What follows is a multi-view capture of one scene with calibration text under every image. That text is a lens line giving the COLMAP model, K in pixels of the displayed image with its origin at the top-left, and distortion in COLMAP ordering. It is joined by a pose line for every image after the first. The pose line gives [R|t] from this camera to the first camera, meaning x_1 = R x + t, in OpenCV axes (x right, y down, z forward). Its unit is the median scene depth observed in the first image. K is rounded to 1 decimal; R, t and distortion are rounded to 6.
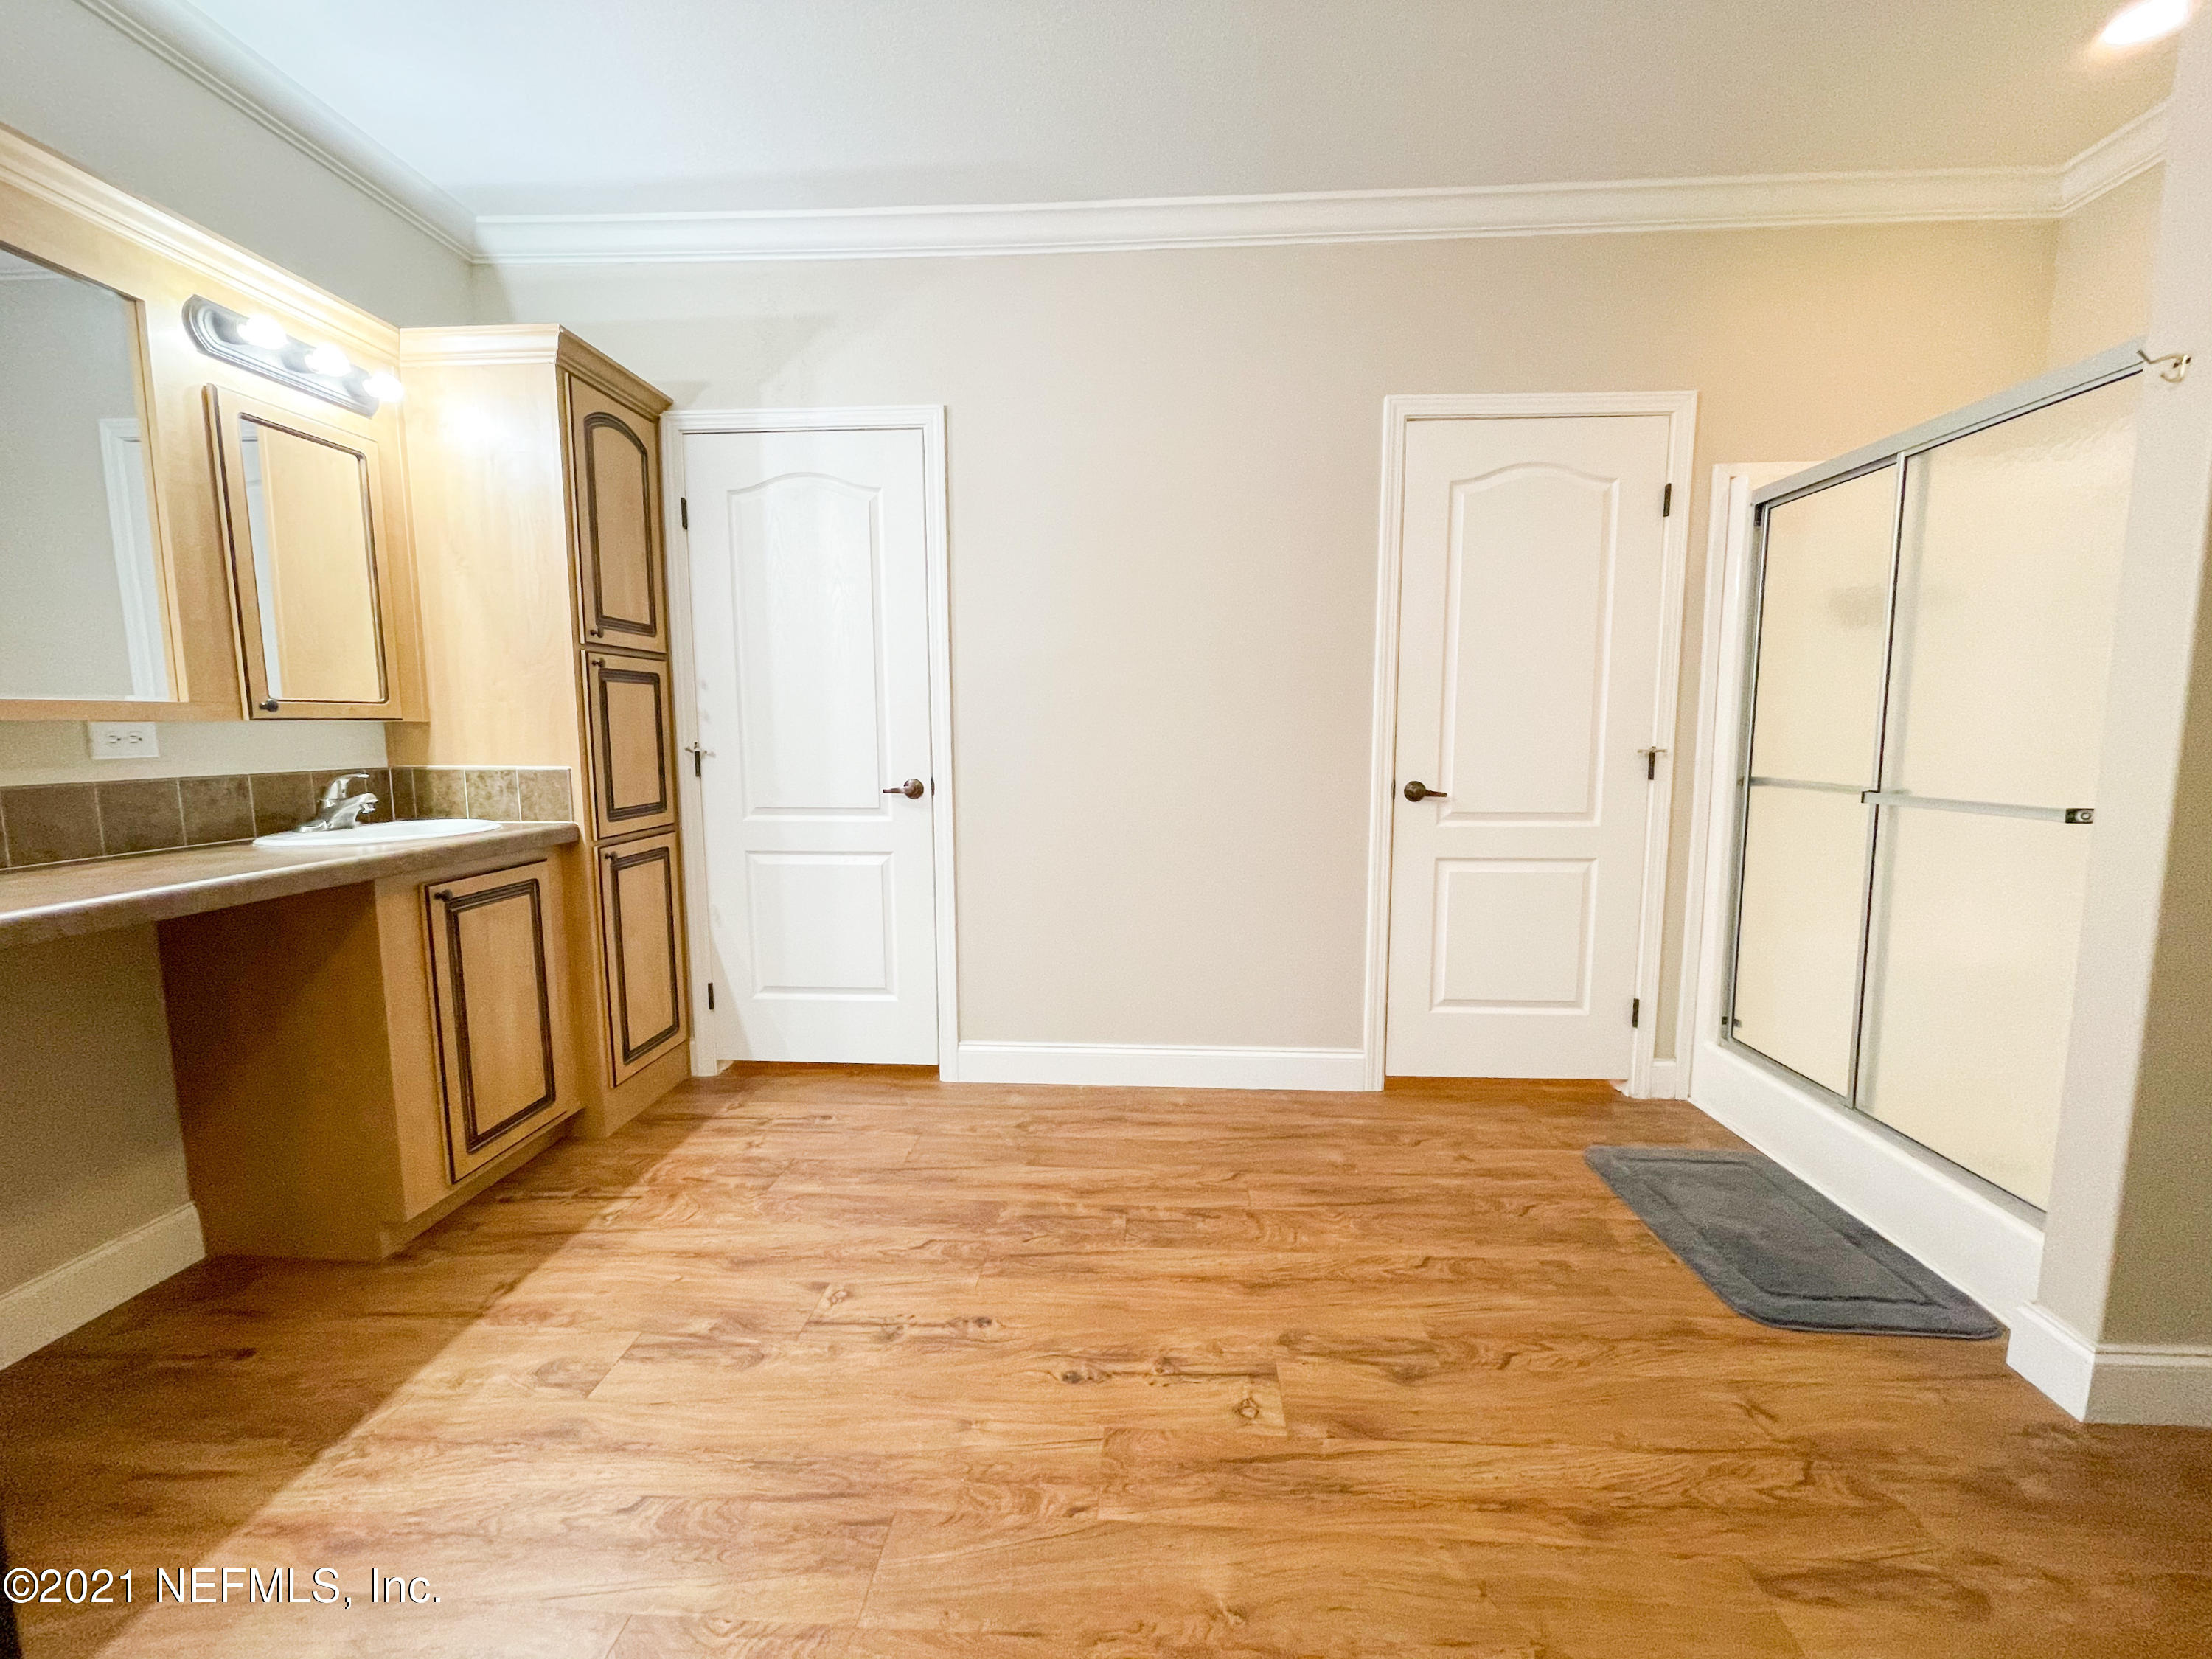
lens RADIAL K [[896.4, 0, 1106.5], [0, 896.4, 828.7], [0, 0, 1]] dist [-0.003307, 0.001509]
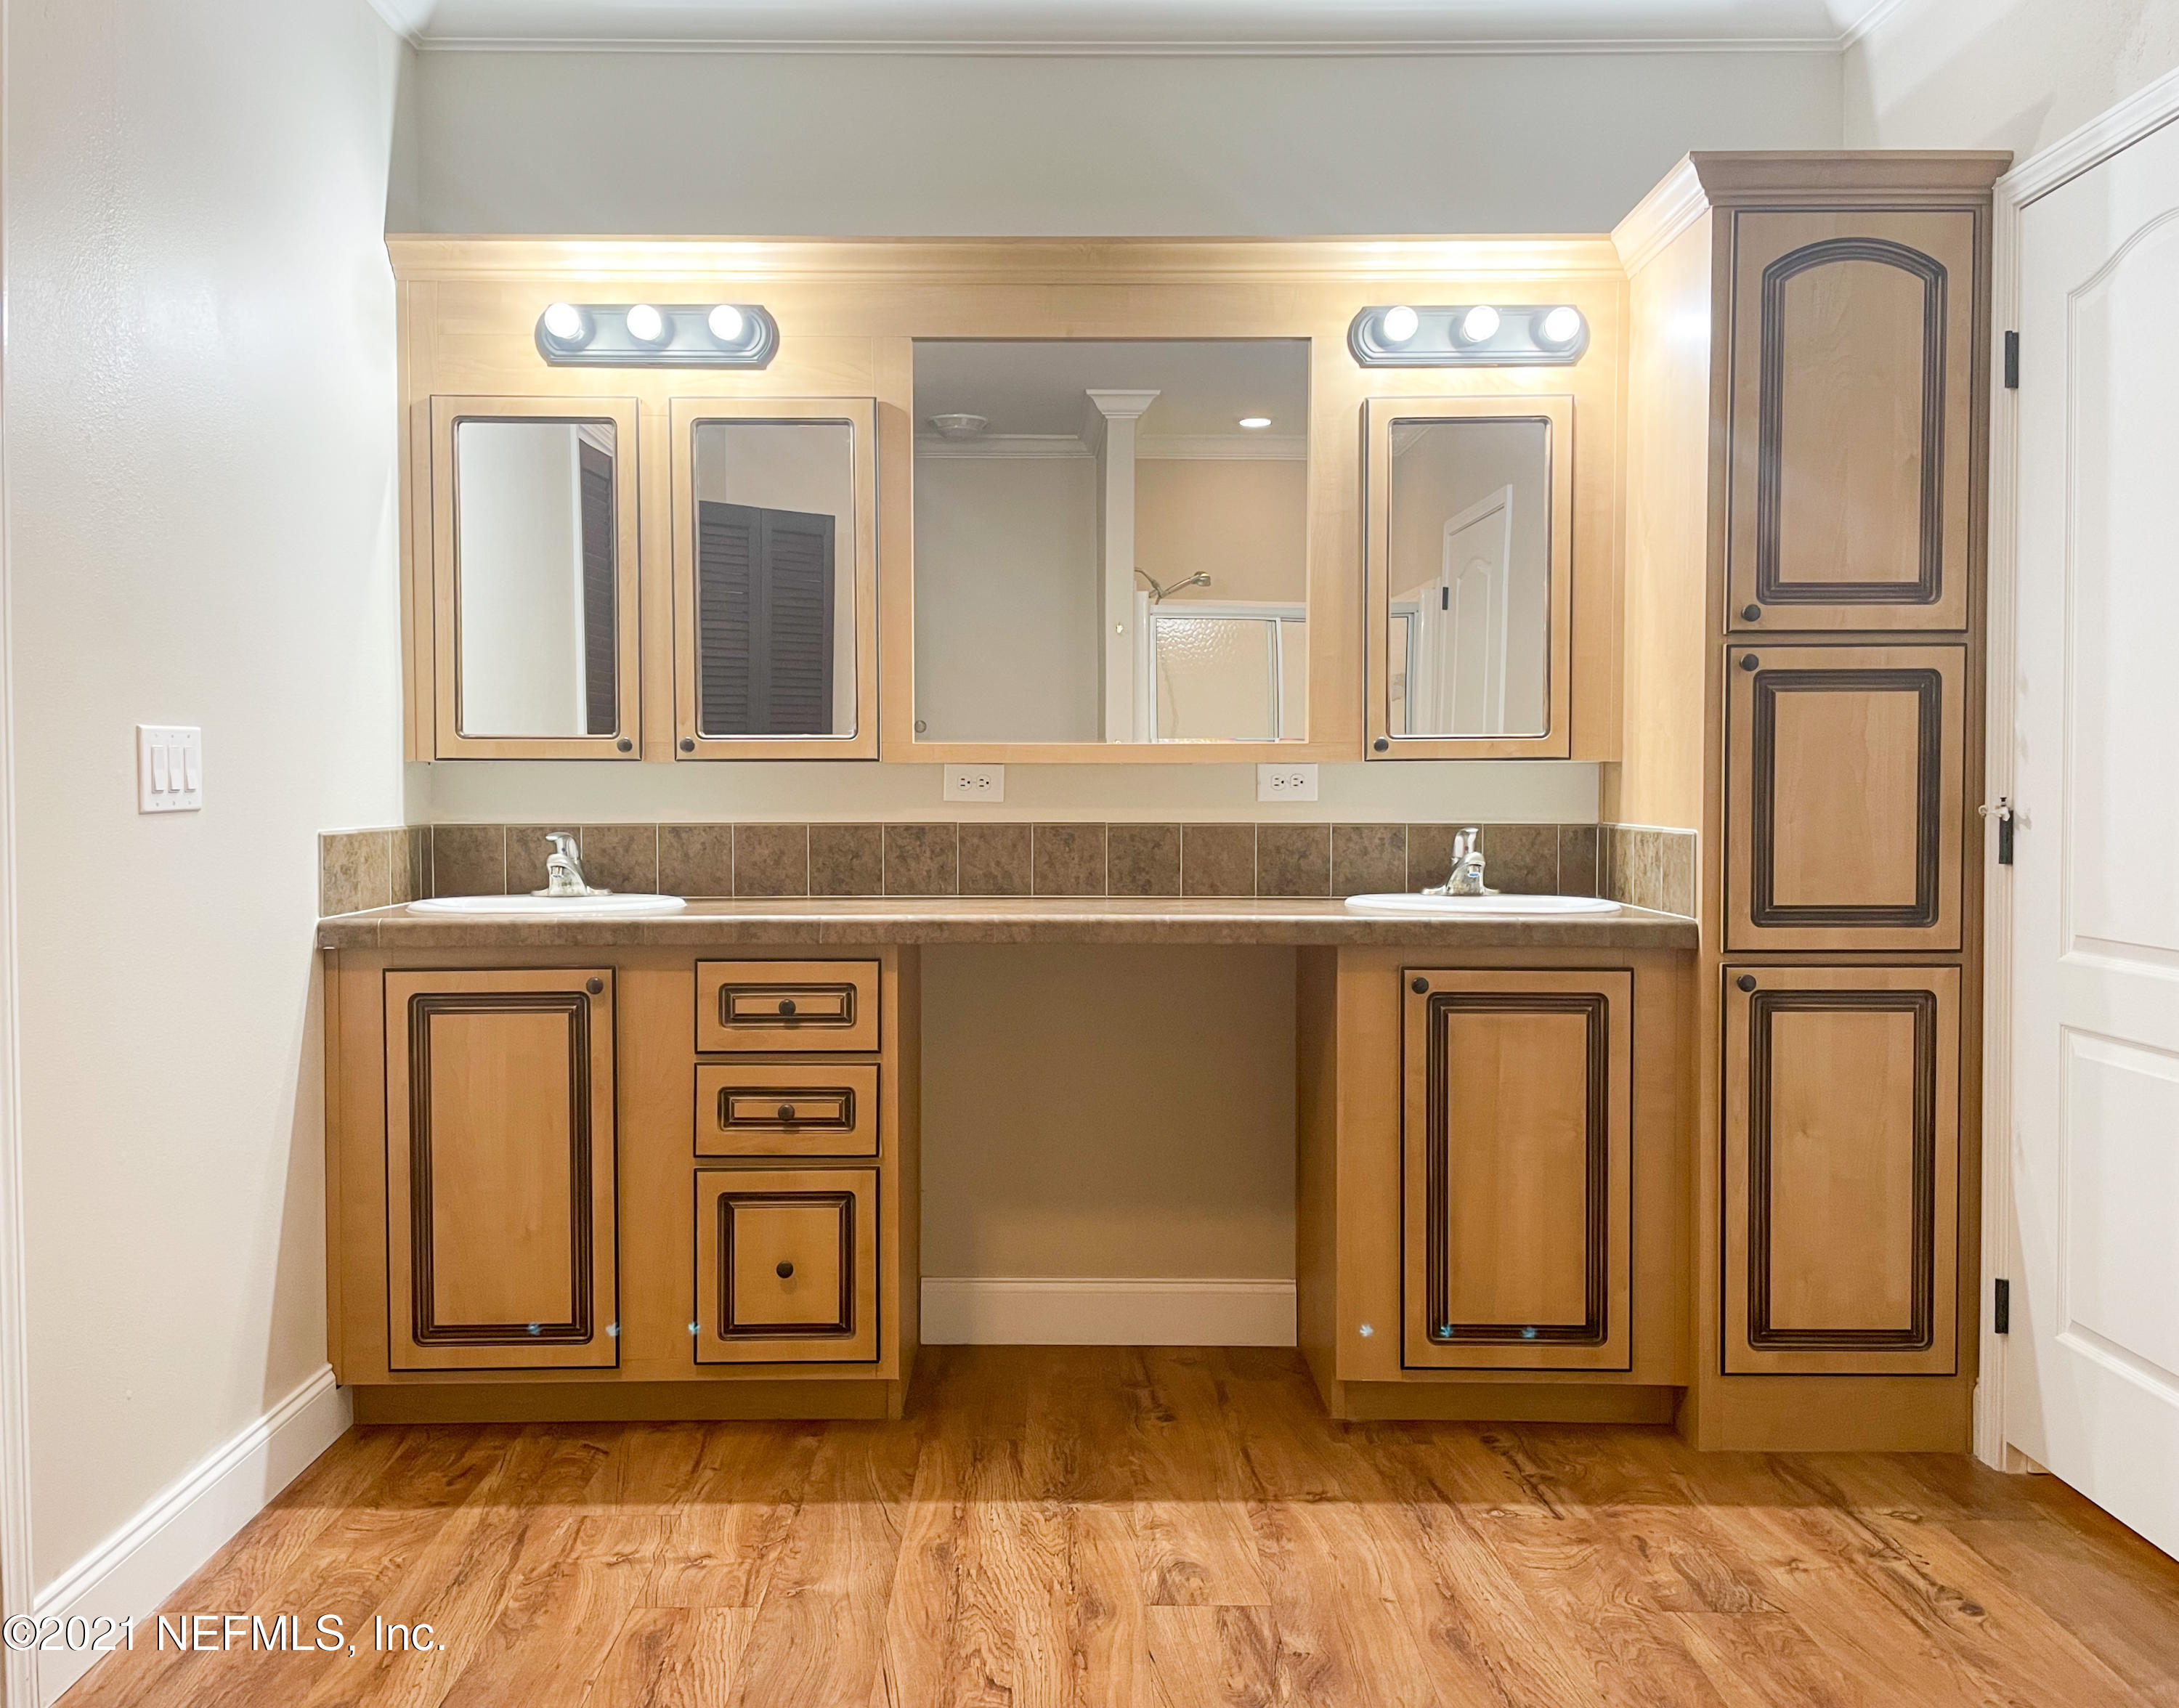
lens RADIAL K [[1709.0, 0, 1021.5], [0, 1709.0, 827.3], [0, 0, 1]] dist [0.064320, -0.073164]
pose [[0.056296, 0.028227, -0.998015, 0.647054], [-0.114582, 0.993178, 0.021627, -0.047902], [0.991817, 0.113137, 0.059146, 0.508852]]
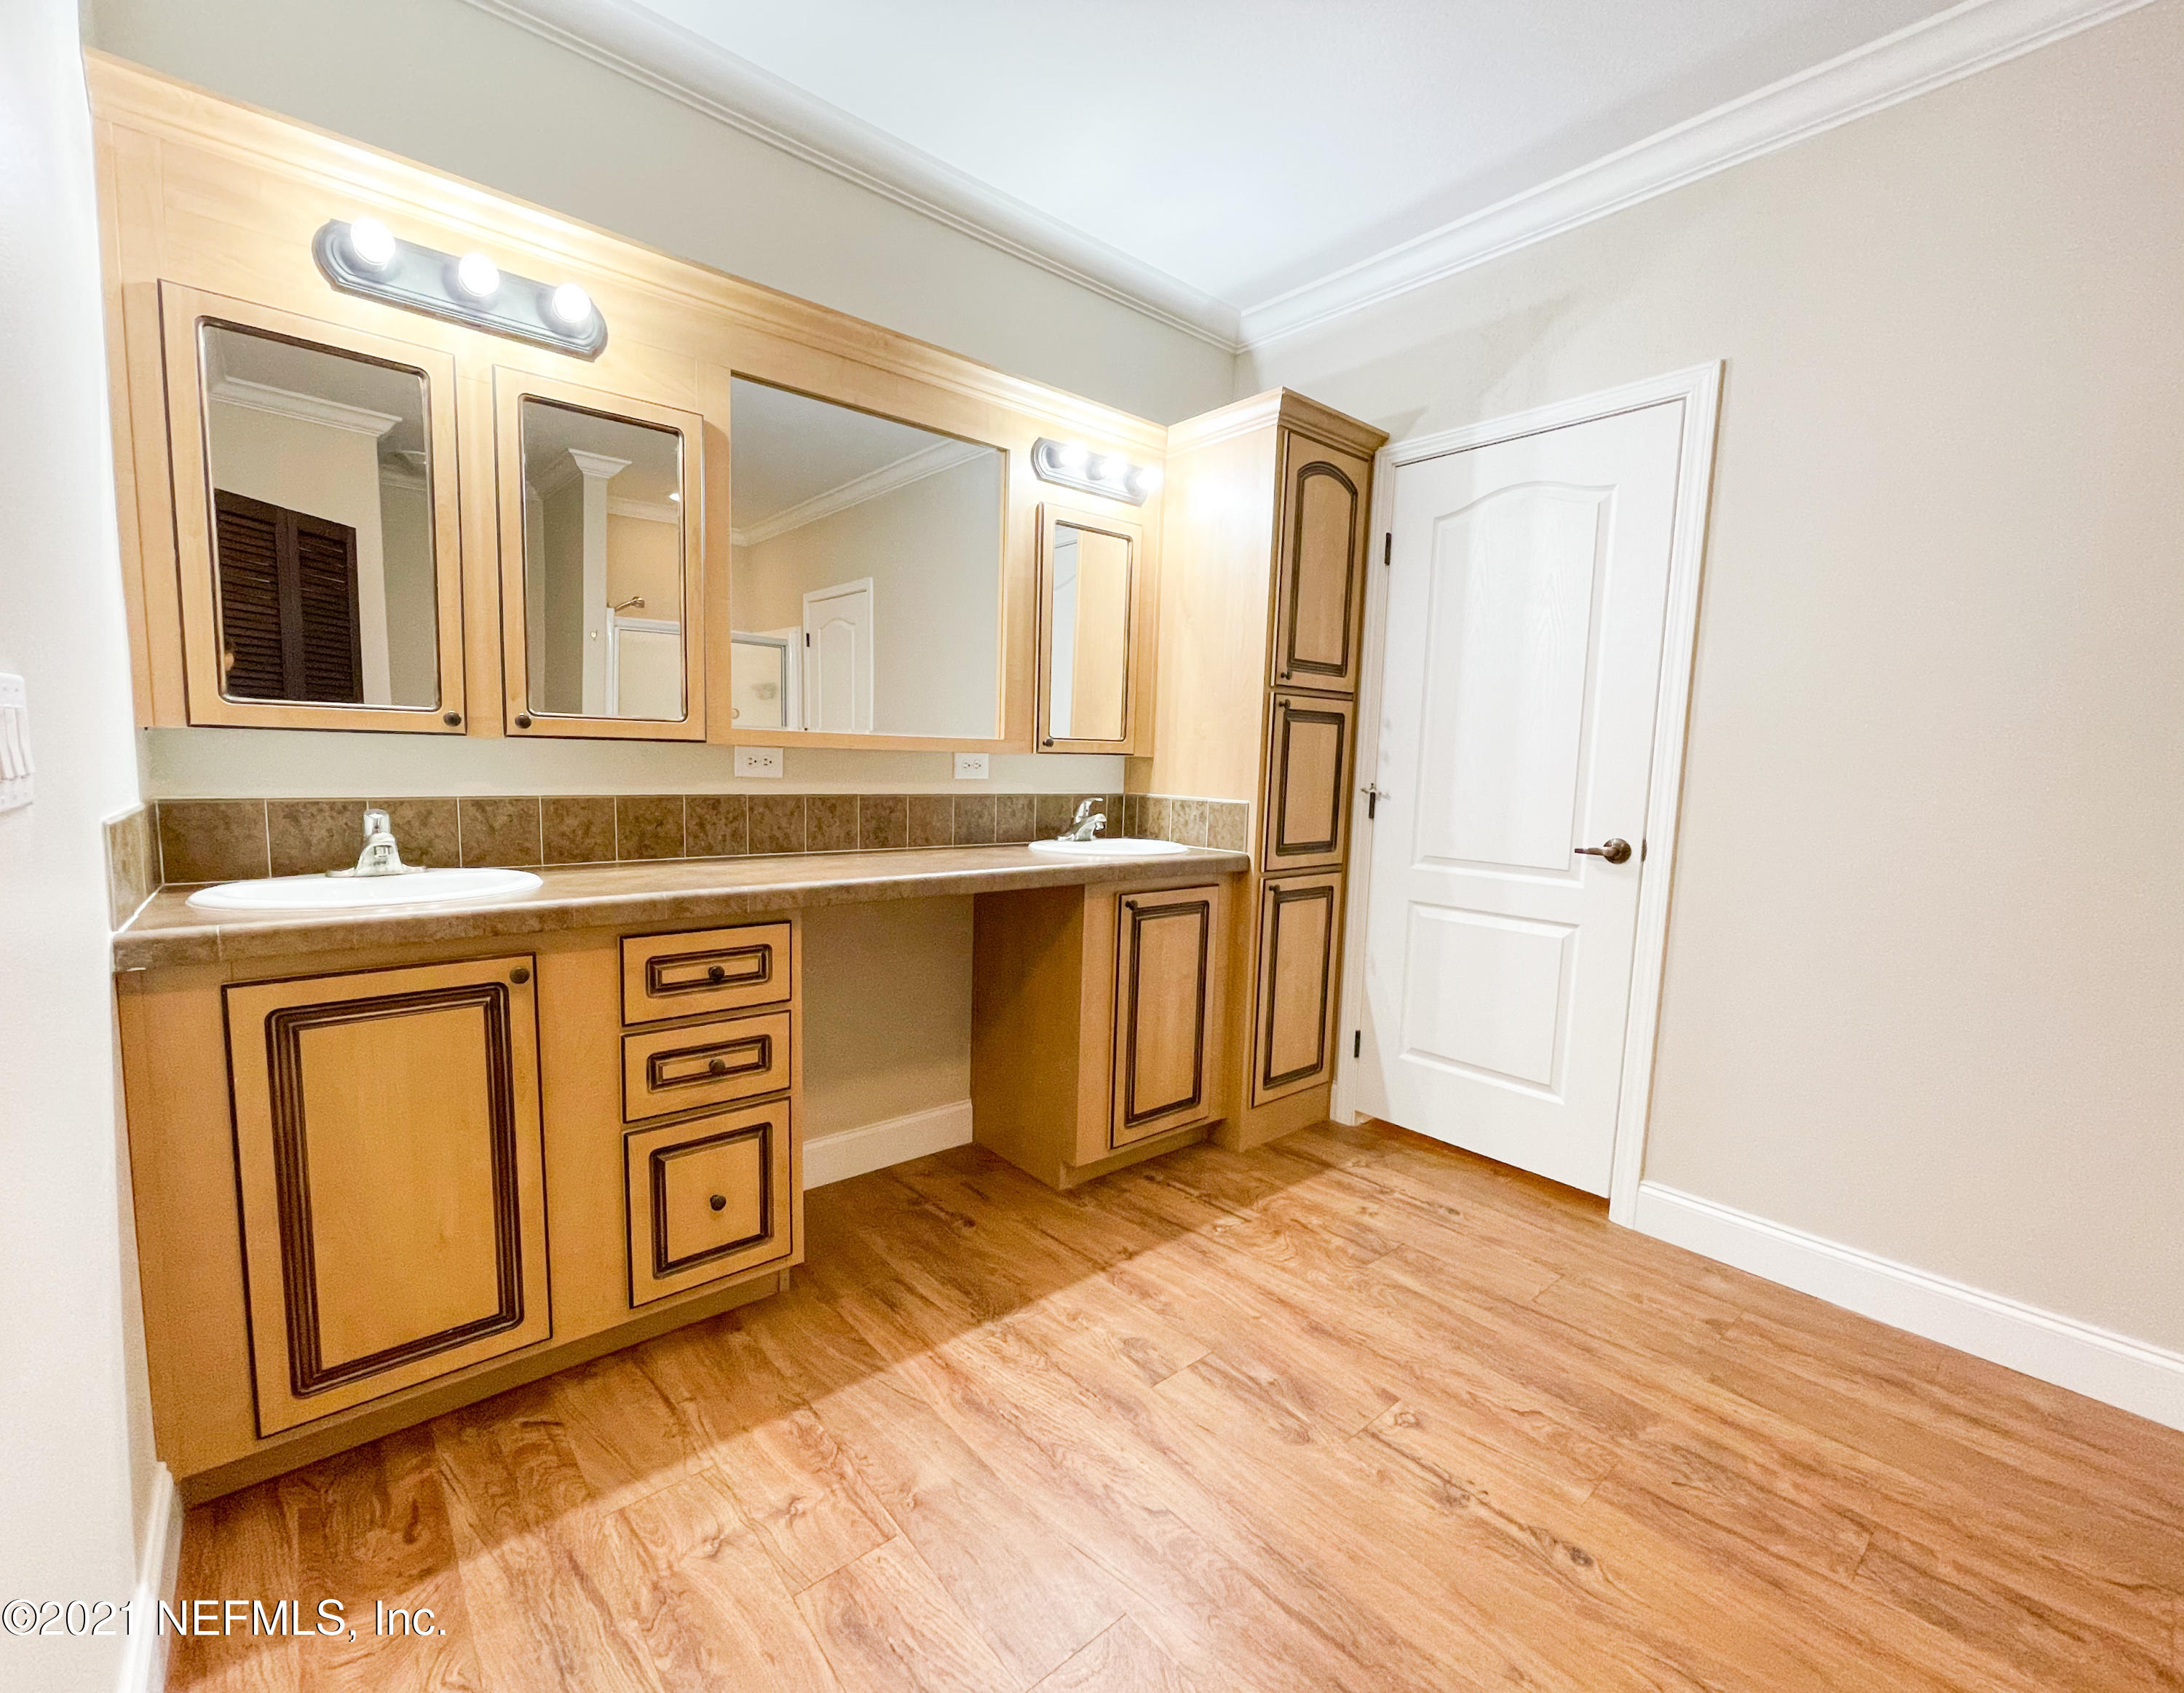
lens RADIAL K [[923.9, 0, 1045.7], [0, 923.9, 857.8], [0, 0, 1]] dist [-0.004866, 0.000997]
pose [[0.676927, 0.098152, -0.729476, 0.054265], [-0.110783, 0.993365, 0.030856, -0.009844], [0.727665, 0.059926, 0.683310, 0.079647]]
